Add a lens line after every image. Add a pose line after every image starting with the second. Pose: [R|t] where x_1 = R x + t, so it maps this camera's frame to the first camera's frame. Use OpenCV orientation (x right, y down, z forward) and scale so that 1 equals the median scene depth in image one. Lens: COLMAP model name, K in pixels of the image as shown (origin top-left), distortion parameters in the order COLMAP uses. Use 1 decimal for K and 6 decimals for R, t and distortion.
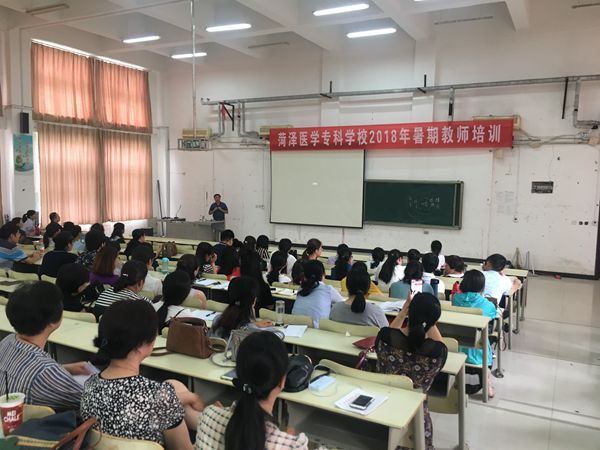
lens RADIAL K [[498.4, 0, 300.0], [0, 498.4, 225.0], [0, 0, 1]] dist [0.008079, -0.005610]
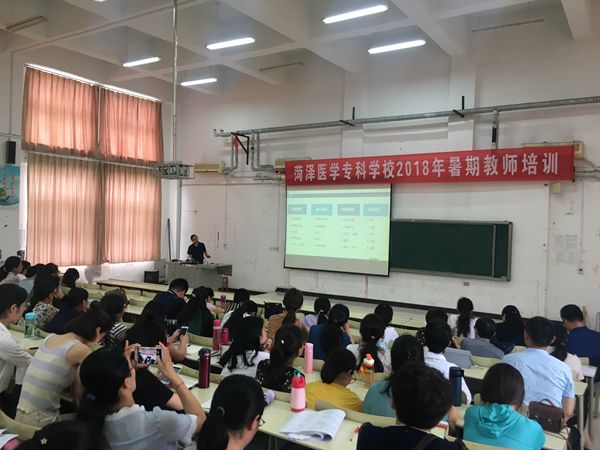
lens RADIAL K [[498.4, 0, 300.0], [0, 498.4, 225.0], [0, 0, 1]] dist [0.008079, -0.005610]
pose [[0.994964, 0.012163, -0.099488, 0.058814], [-0.021025, 0.995853, -0.088517, -0.002670], [0.097999, 0.090163, 0.991094, 0.144915]]
